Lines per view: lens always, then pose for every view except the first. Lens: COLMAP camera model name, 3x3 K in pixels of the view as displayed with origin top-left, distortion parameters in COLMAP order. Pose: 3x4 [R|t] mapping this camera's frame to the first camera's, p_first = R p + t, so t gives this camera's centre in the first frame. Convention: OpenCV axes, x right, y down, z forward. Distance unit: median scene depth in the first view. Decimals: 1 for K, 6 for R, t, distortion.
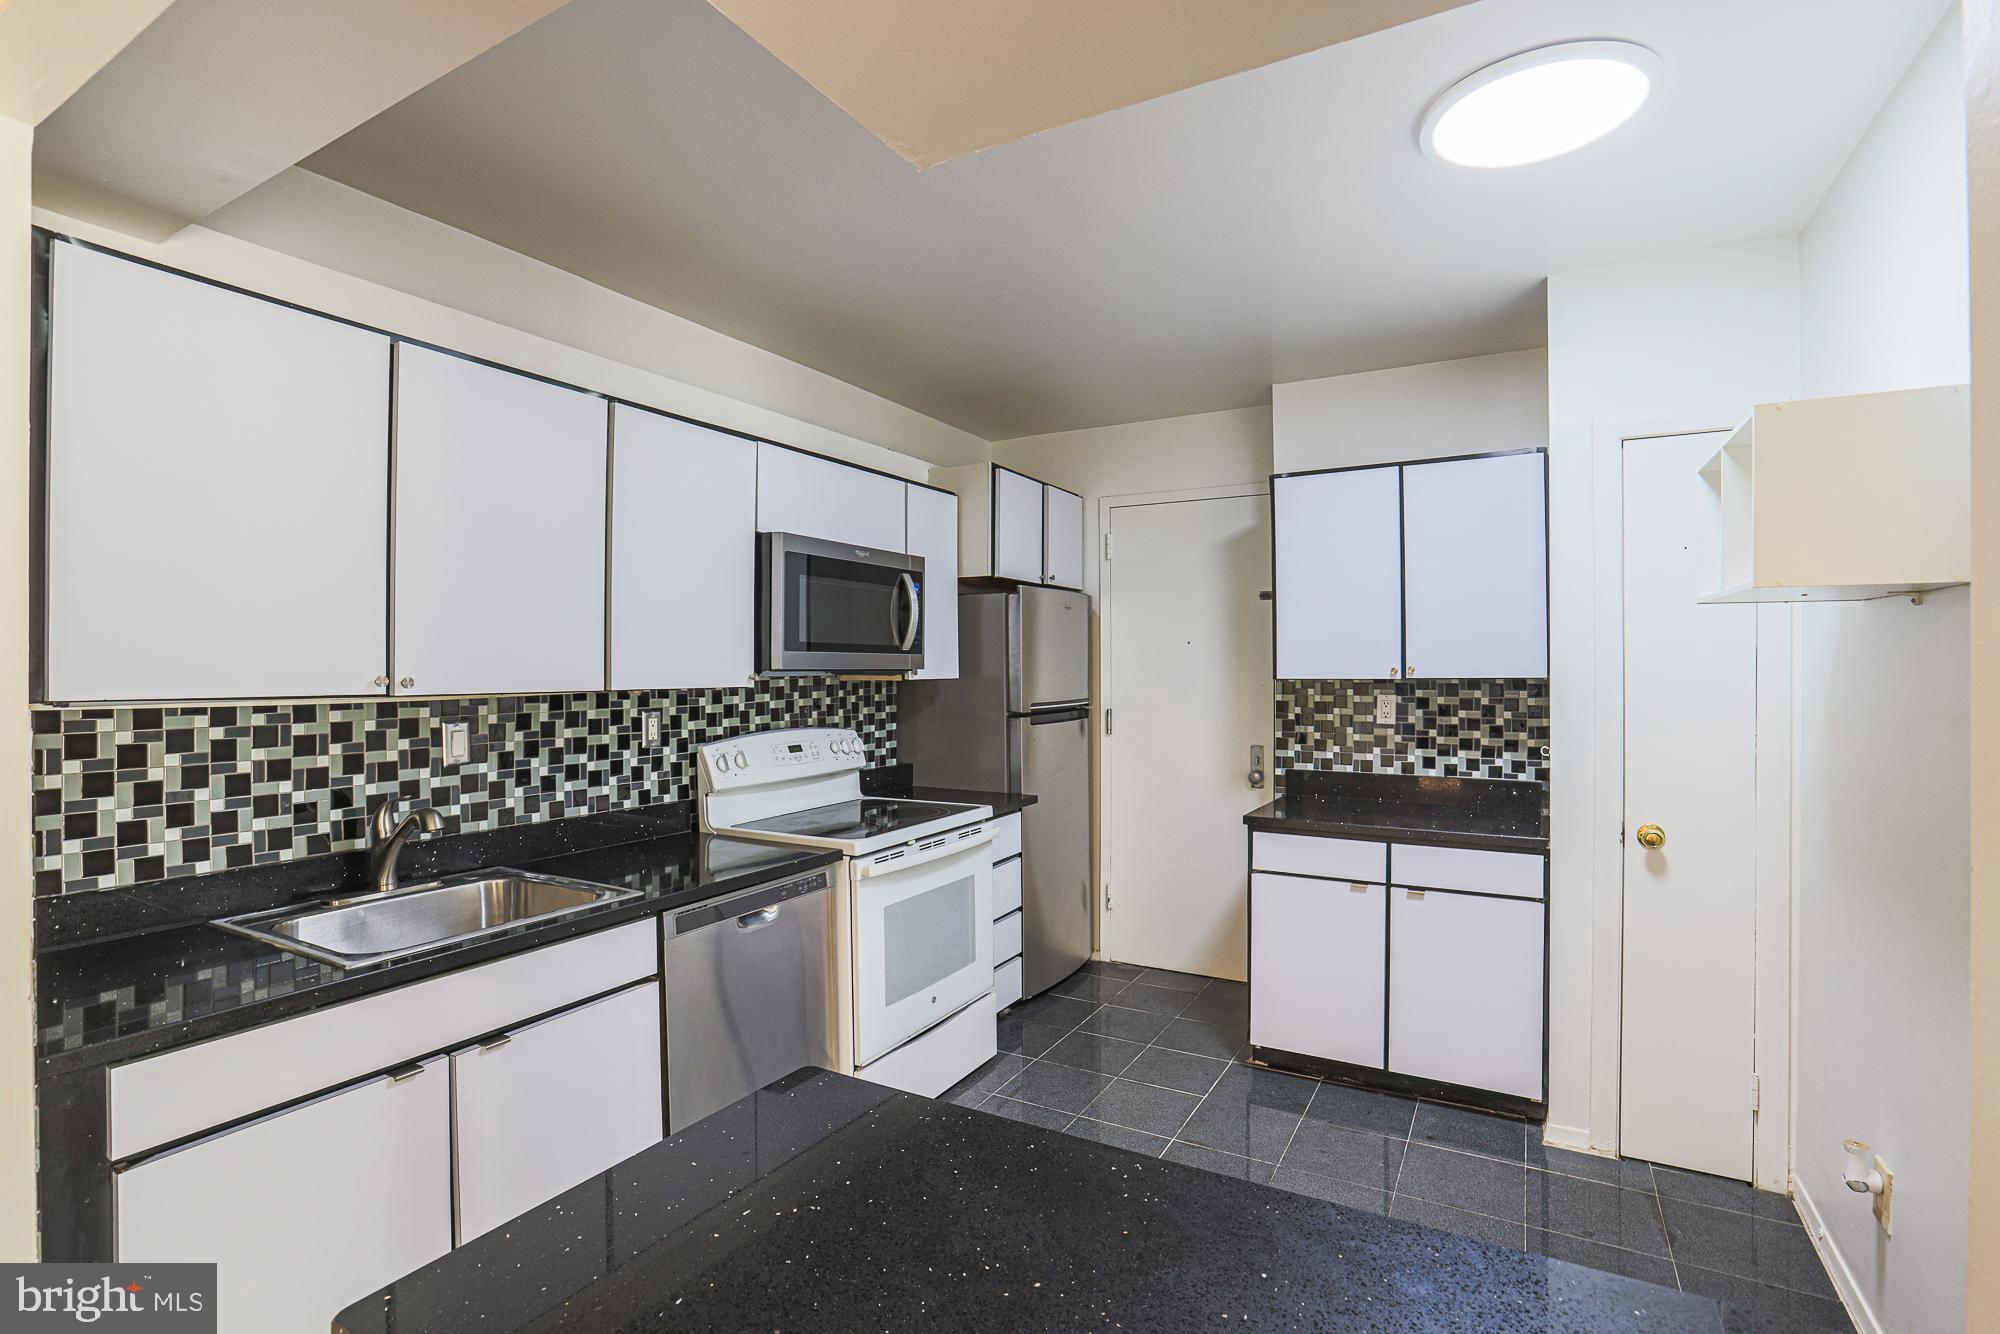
lens RADIAL K [[944.6, 0, 987.3], [0, 944.6, 662.0], [0, 0, 1]] dist [-0.052011, 0.027404]
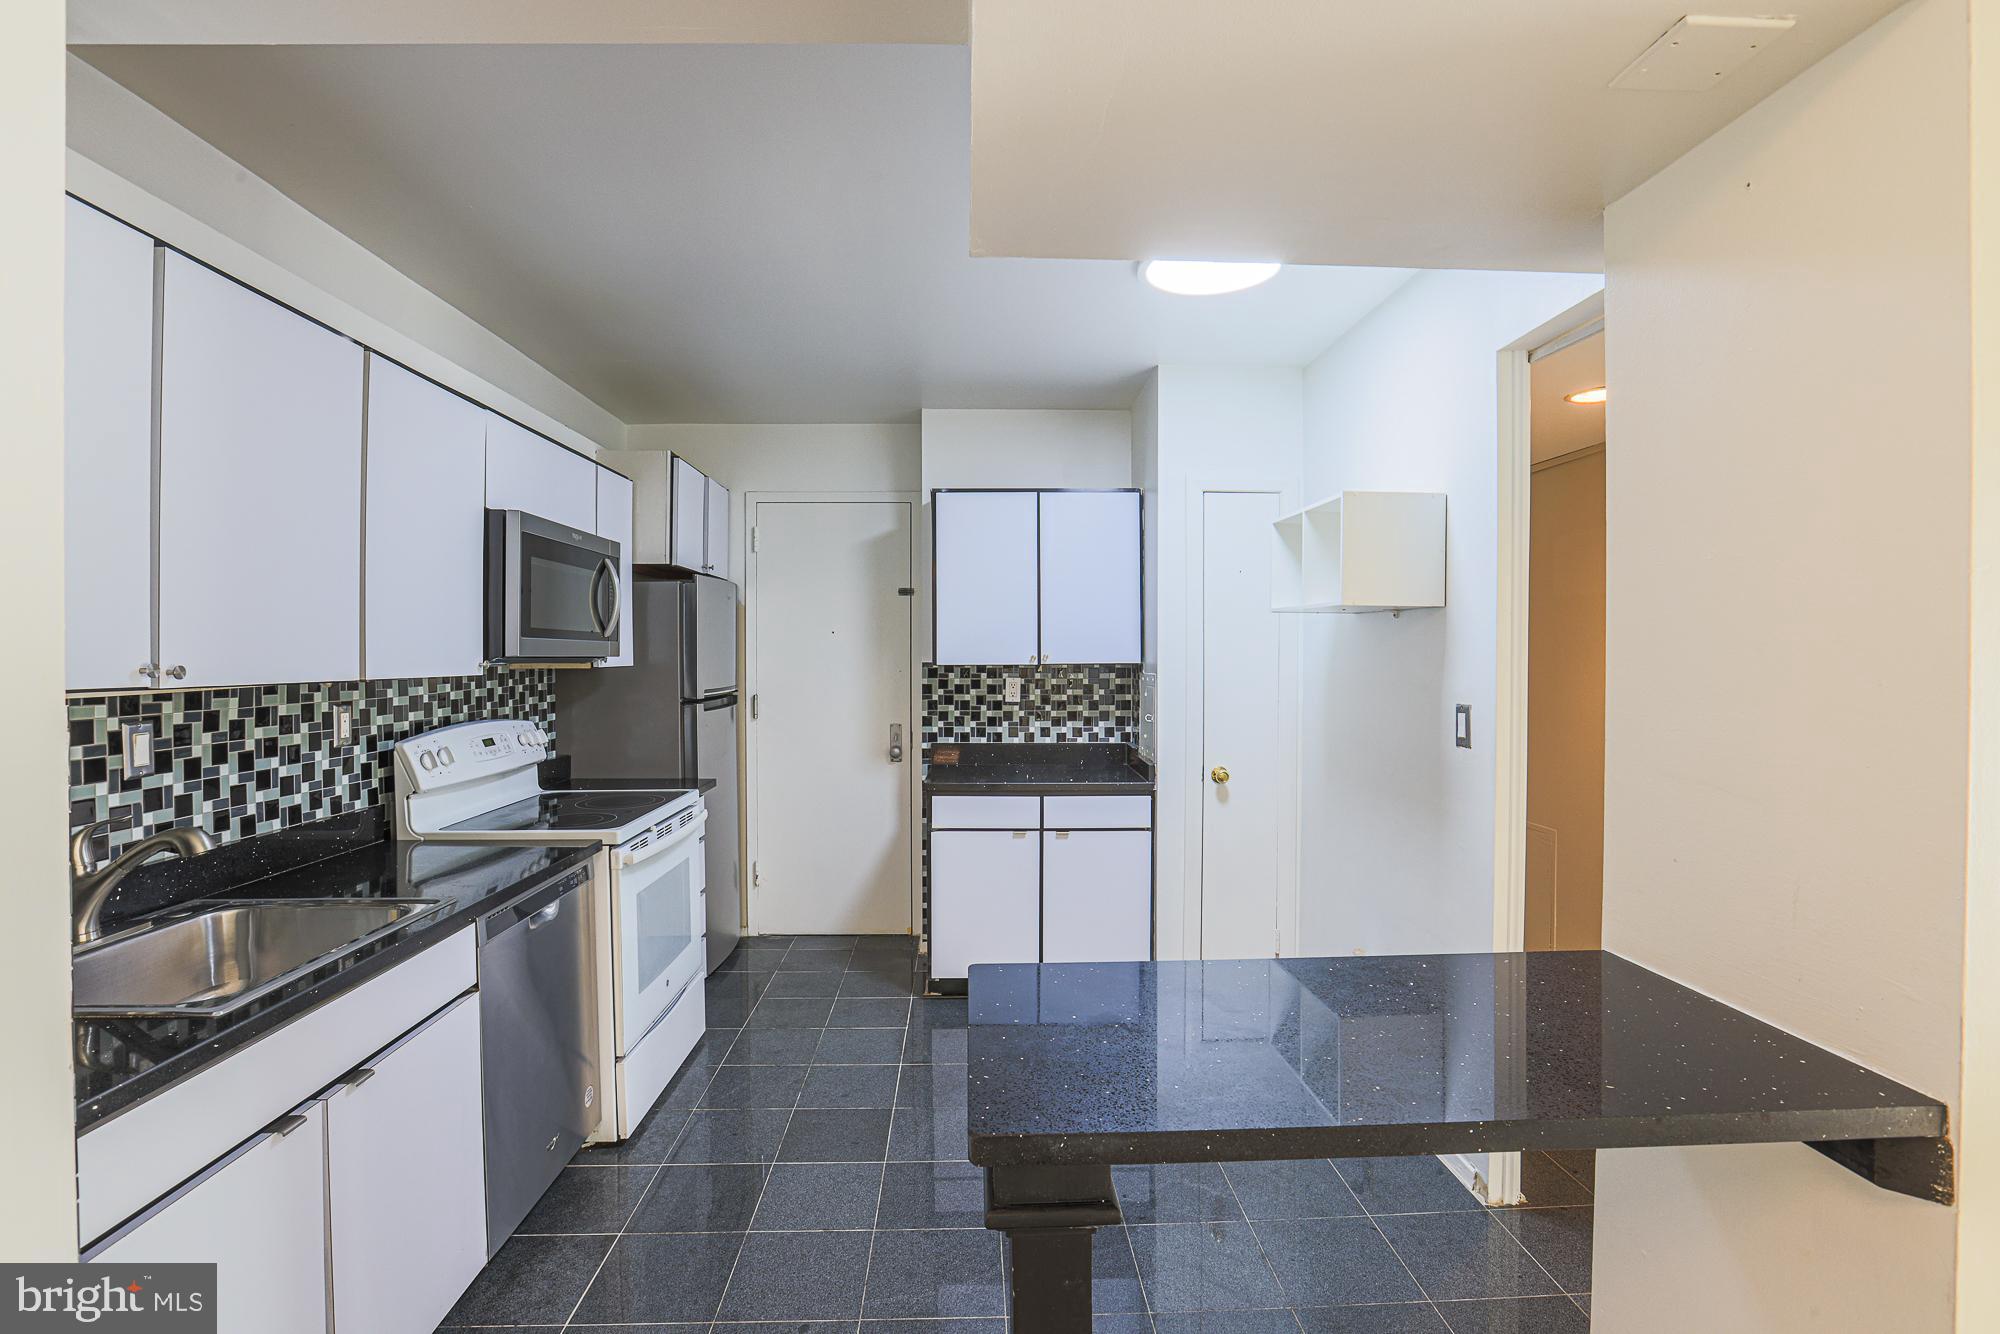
lens RADIAL K [[944.6, 0, 987.3], [0, 944.6, 662.0], [0, 0, 1]] dist [-0.052011, 0.027404]
pose [[0.855032, -0.002789, 0.518568, -0.274932], [-0.003802, 0.999925, 0.011646, 0.000534], [-0.518562, -0.011930, 0.854957, -0.035415]]
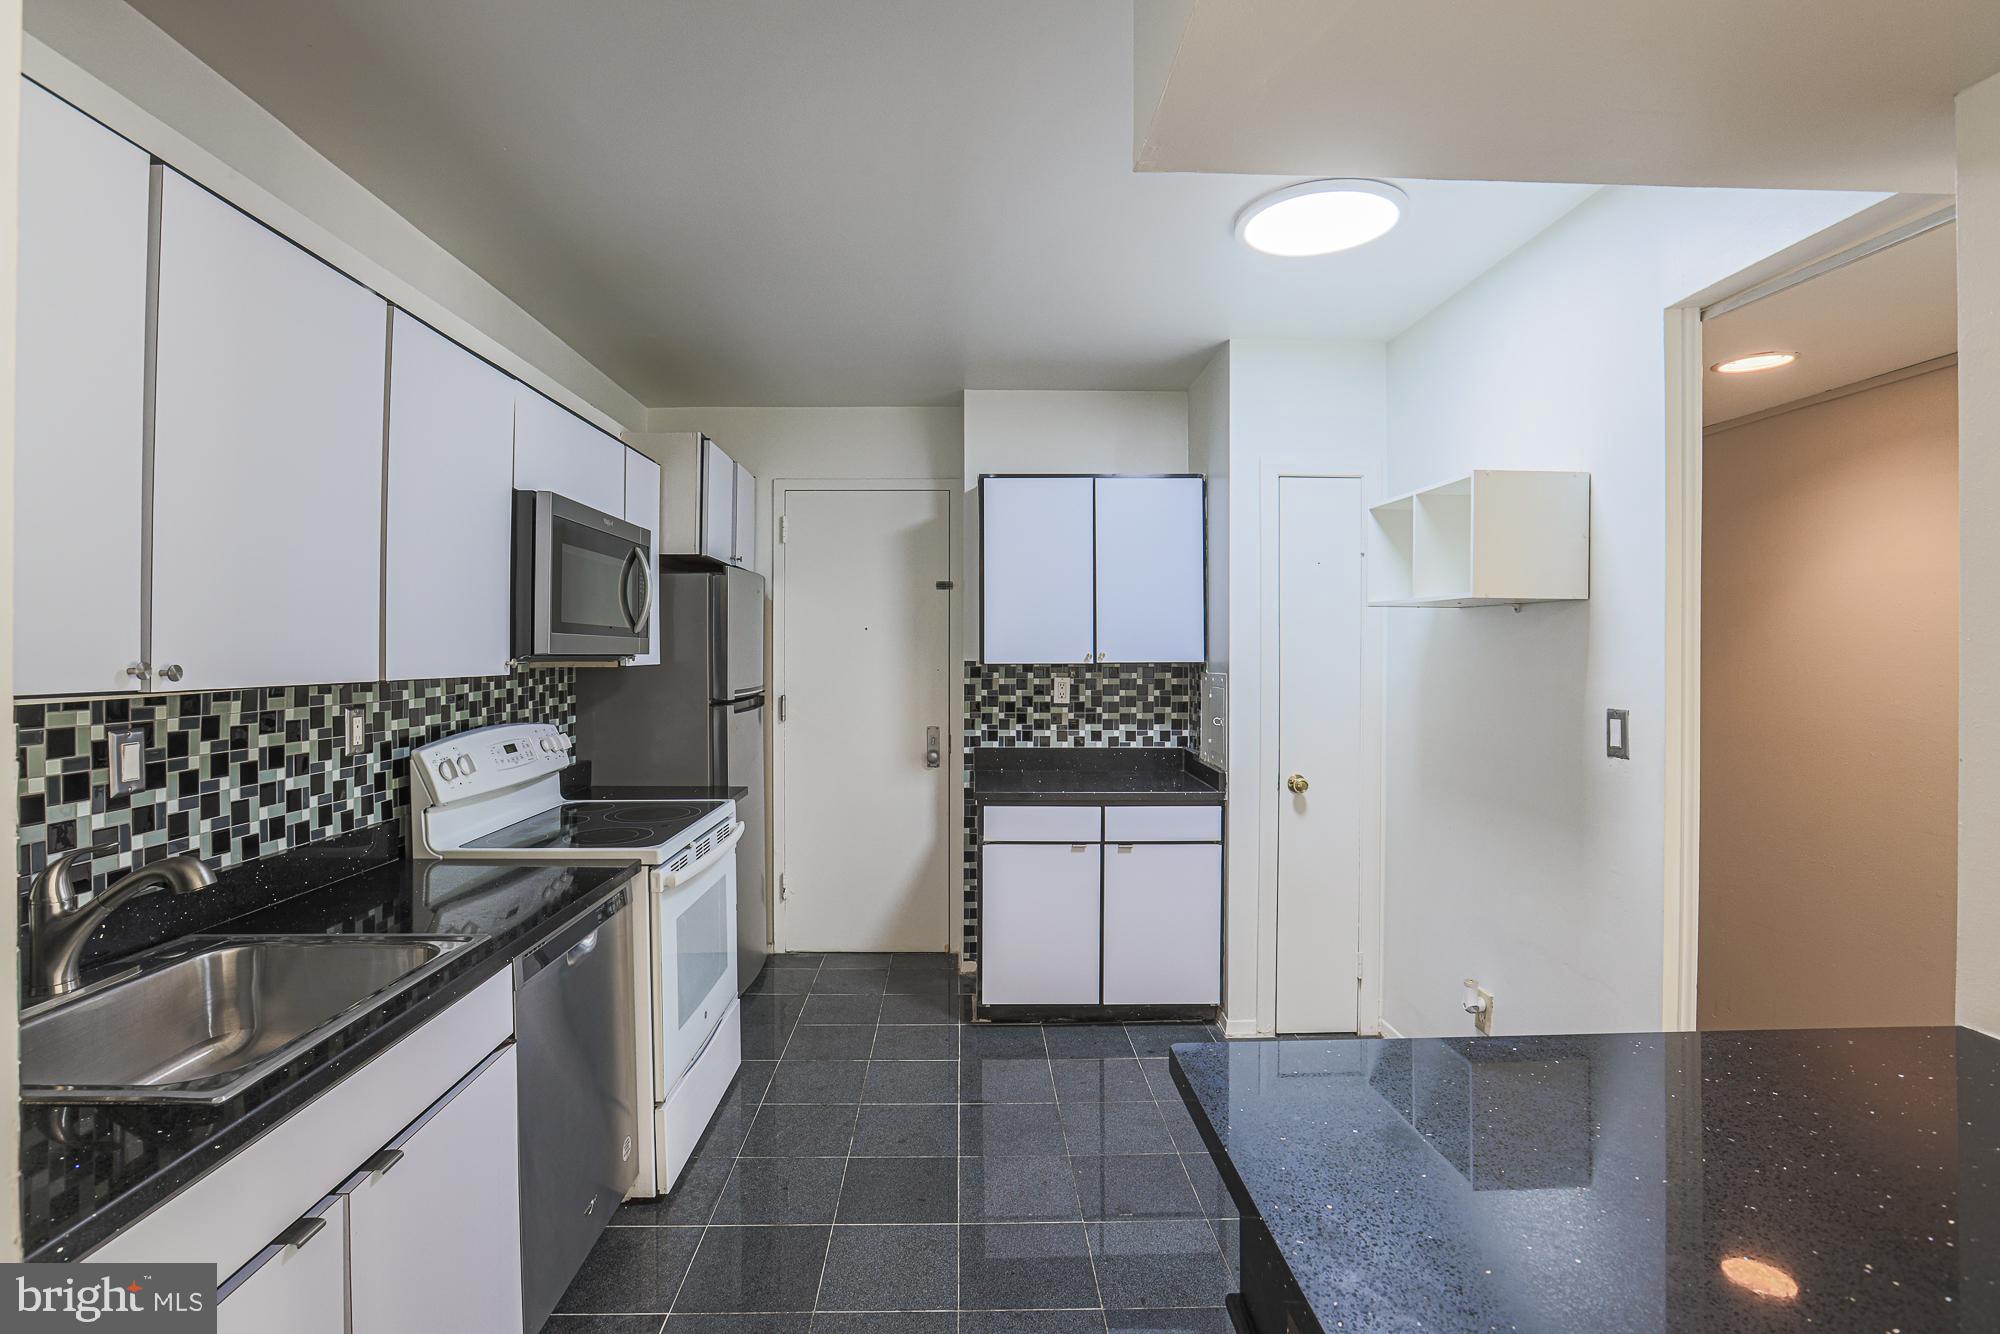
lens RADIAL K [[952.0, 0, 968.6], [0, 952.0, 650.4], [0, 0, 1]] dist [-0.054613, 0.028744]
pose [[0.861374, 0.003267, 0.507961, -0.294697], [-0.004814, 0.999987, 0.001731, 0.001024], [-0.507949, -0.003937, 0.861378, 0.076805]]
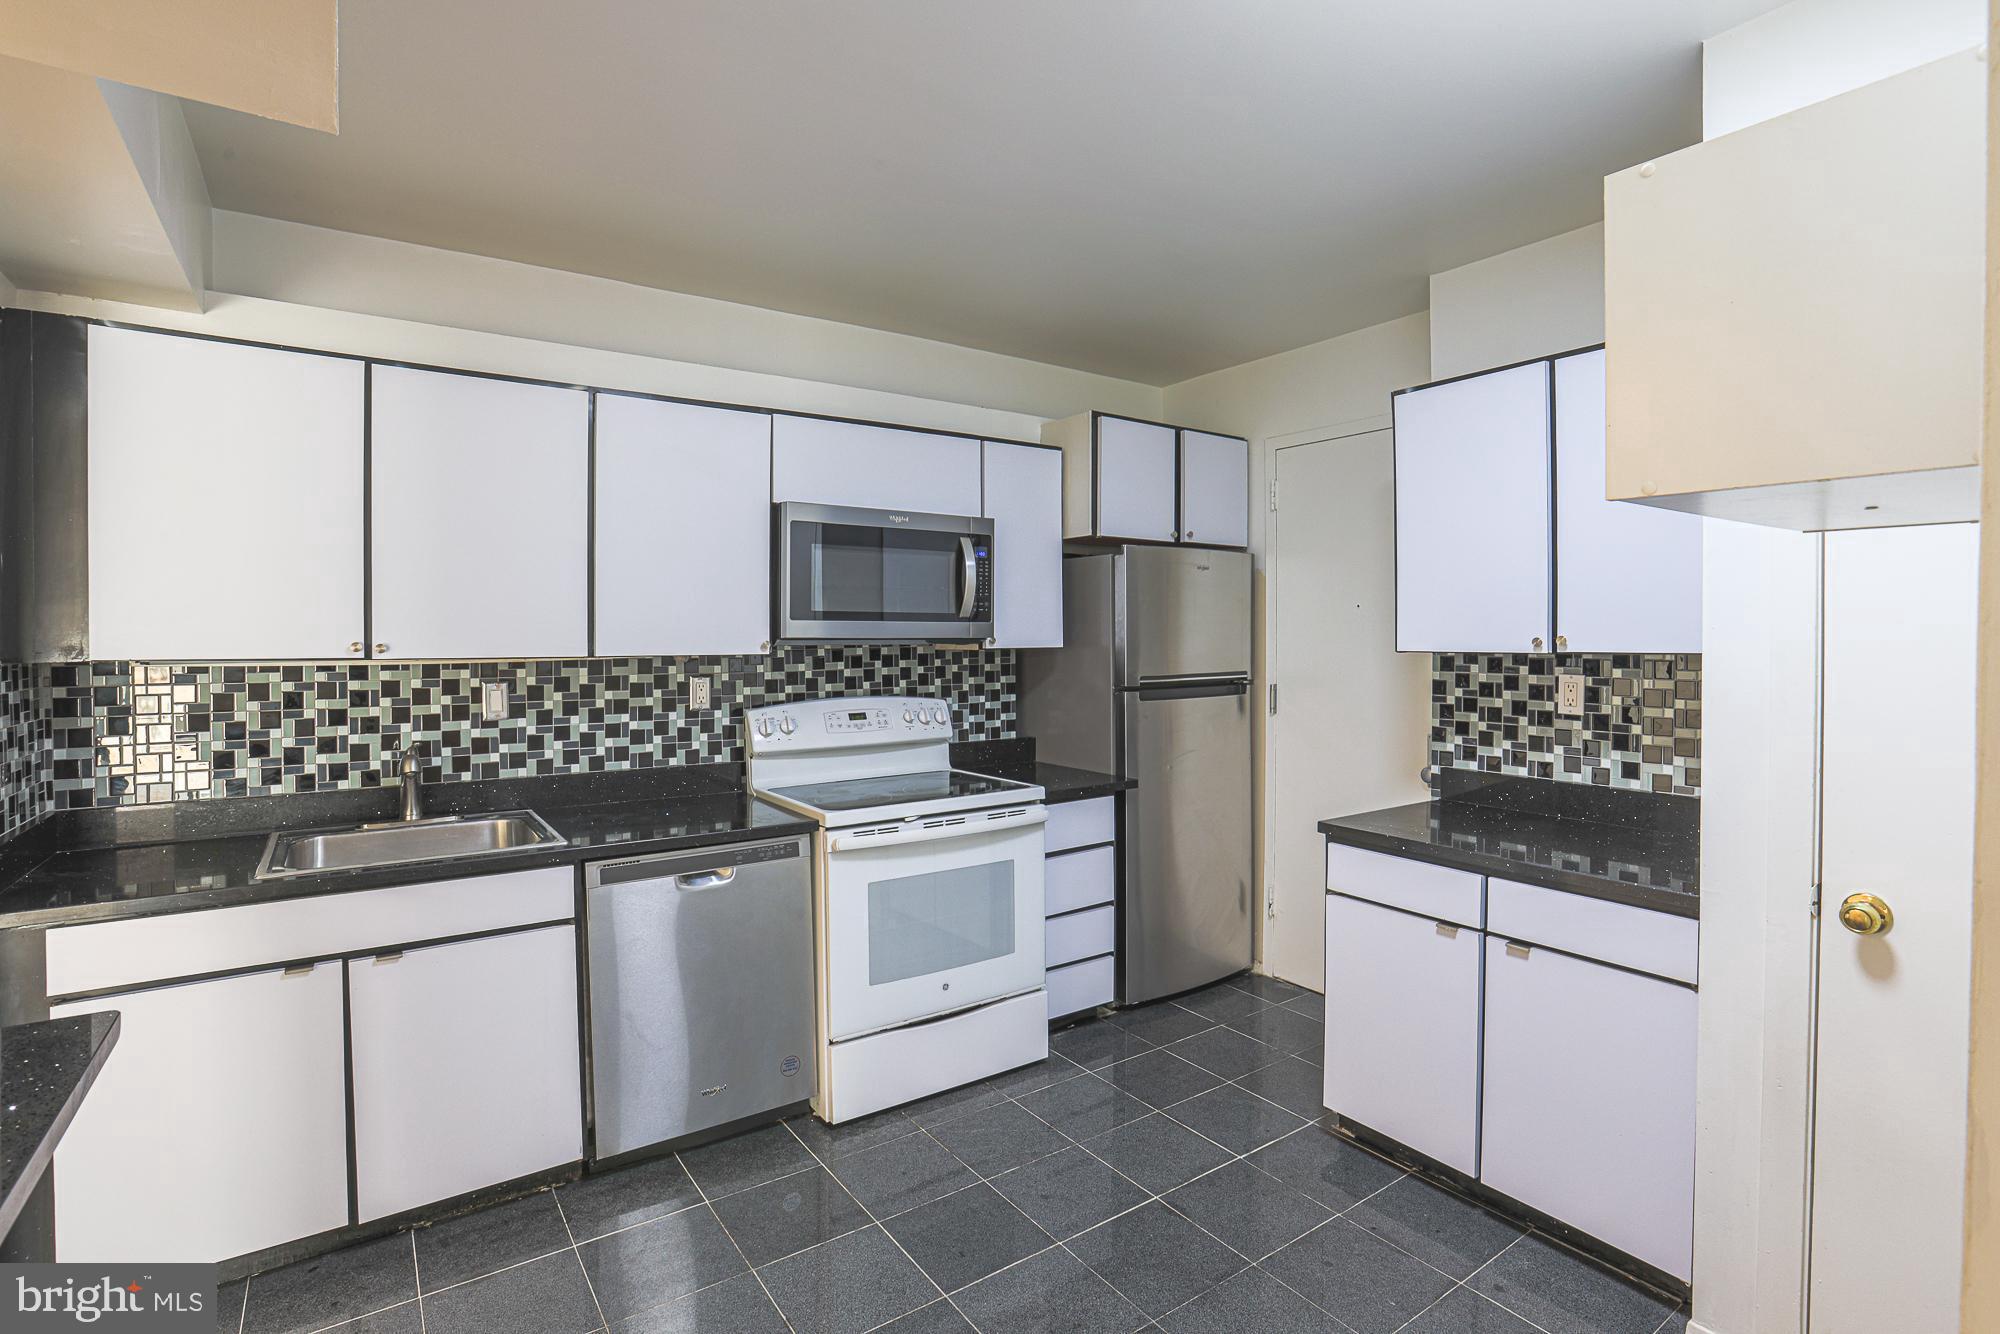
lens RADIAL K [[942.6, 0, 986.7], [0, 942.6, 645.3], [0, 0, 1]] dist [-0.058685, 0.027279]
pose [[0.900055, 0.005865, -0.435737, 0.379231], [0.001177, 0.999873, 0.015891, -0.000131], [0.435775, -0.014816, 0.899934, 0.168560]]
